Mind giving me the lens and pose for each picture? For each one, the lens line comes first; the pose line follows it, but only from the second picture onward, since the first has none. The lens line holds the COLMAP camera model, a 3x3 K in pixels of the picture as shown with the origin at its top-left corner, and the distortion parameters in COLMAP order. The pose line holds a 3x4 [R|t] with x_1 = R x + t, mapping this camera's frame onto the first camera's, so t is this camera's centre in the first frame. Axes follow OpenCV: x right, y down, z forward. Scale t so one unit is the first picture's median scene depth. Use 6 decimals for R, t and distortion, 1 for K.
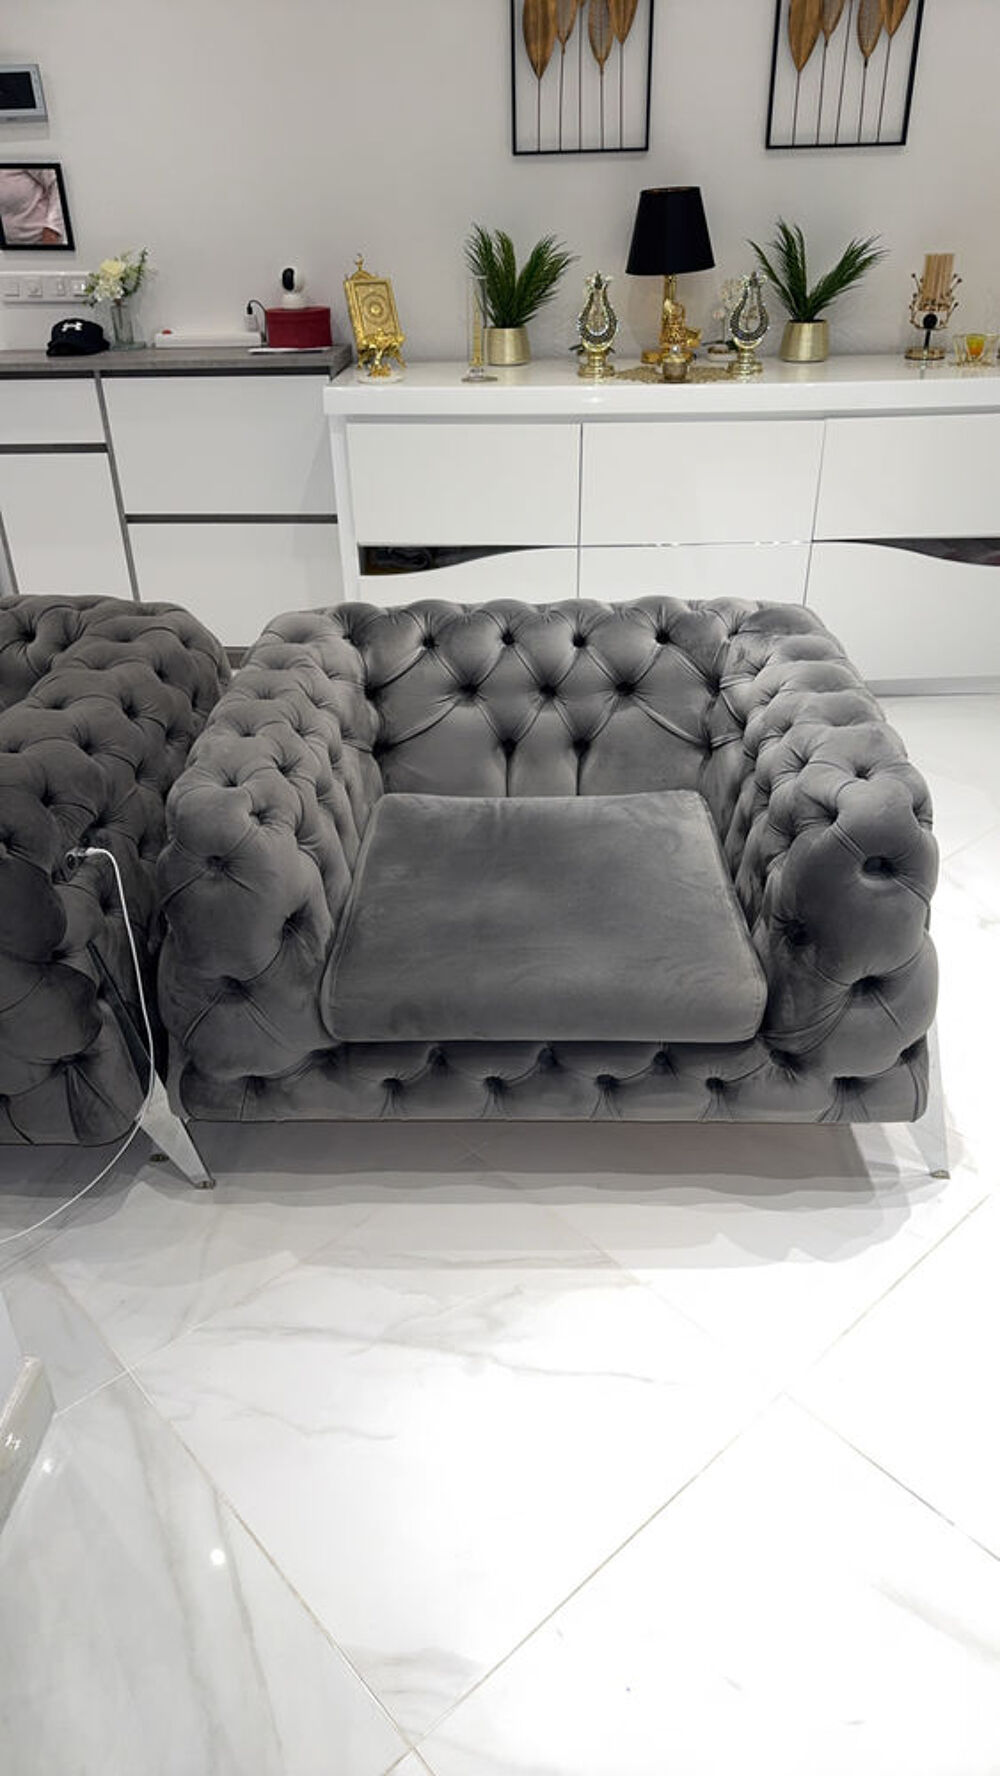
lens RADIAL K [[1237.7, 0, 499.7], [0, 1237.7, 889.4], [0, 0, 1]] dist [0.003875, -0.004348]
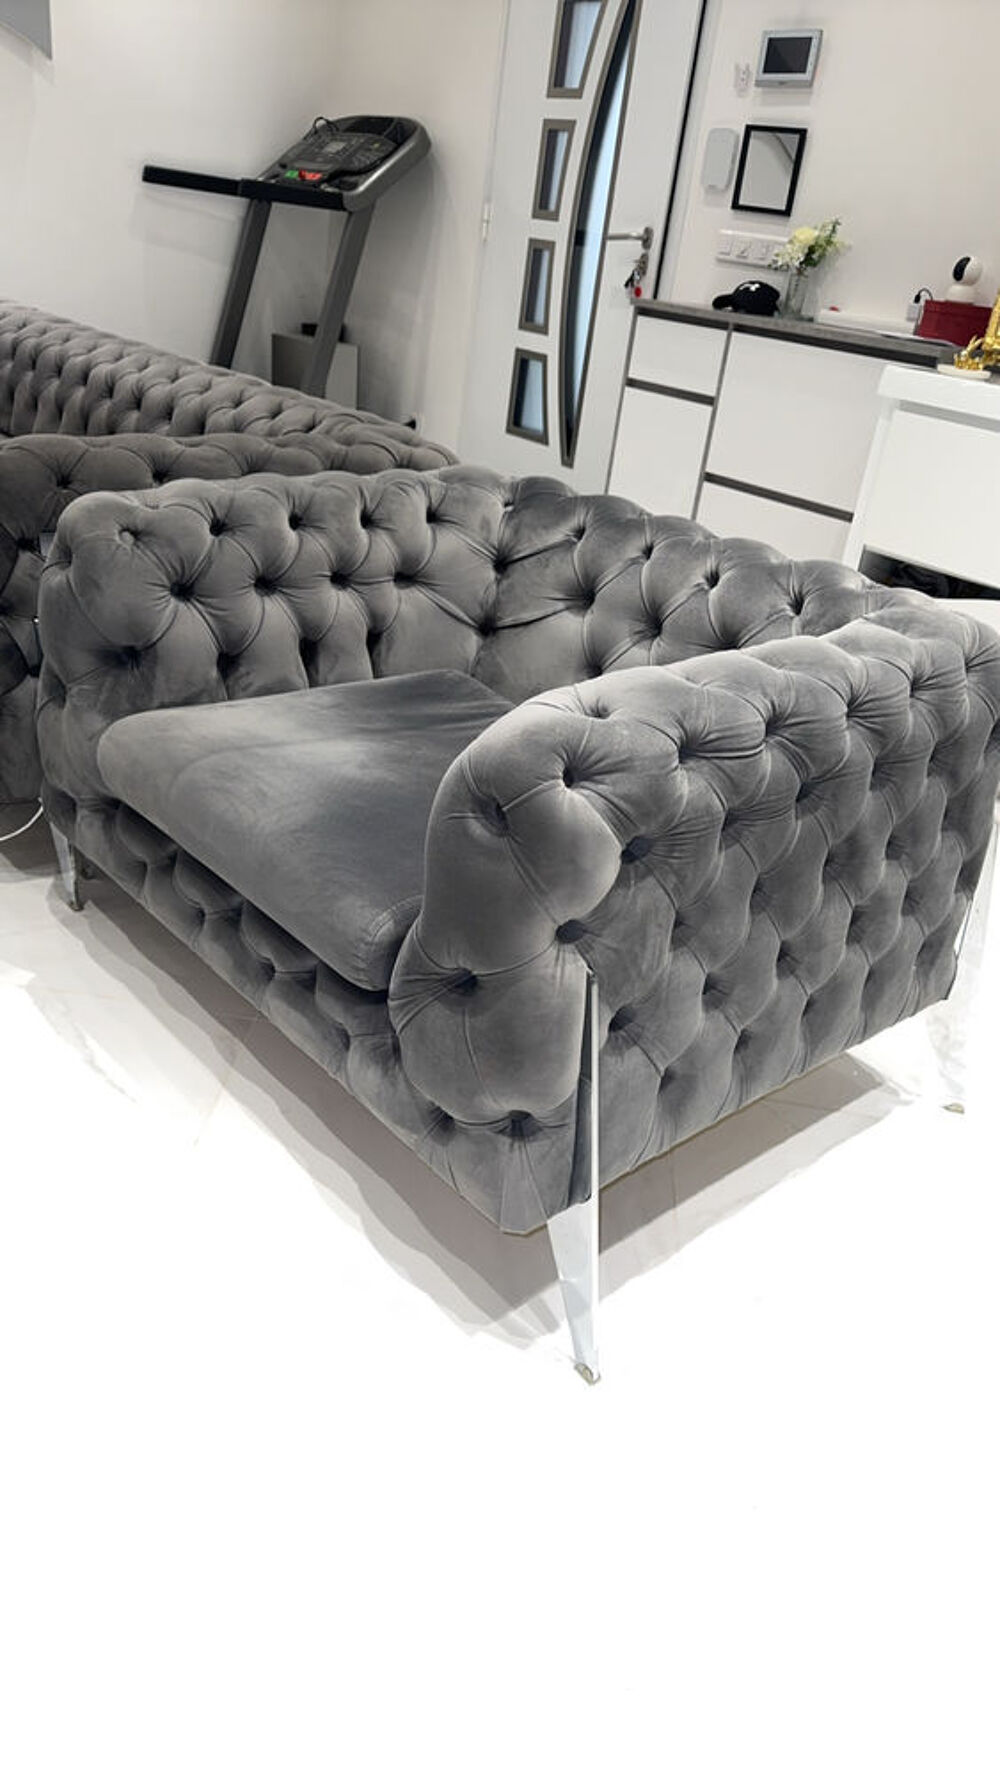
lens RADIAL K [[1237.7, 0, 499.2], [0, 1237.7, 887.8], [0, 0, 1]] dist [0.003875, -0.004348]
pose [[0.670745, 0.429140, -0.604930, 0.338106], [-0.480232, 0.872844, 0.086720, -0.019233], [0.565225, 0.232339, 0.791542, 0.206661]]
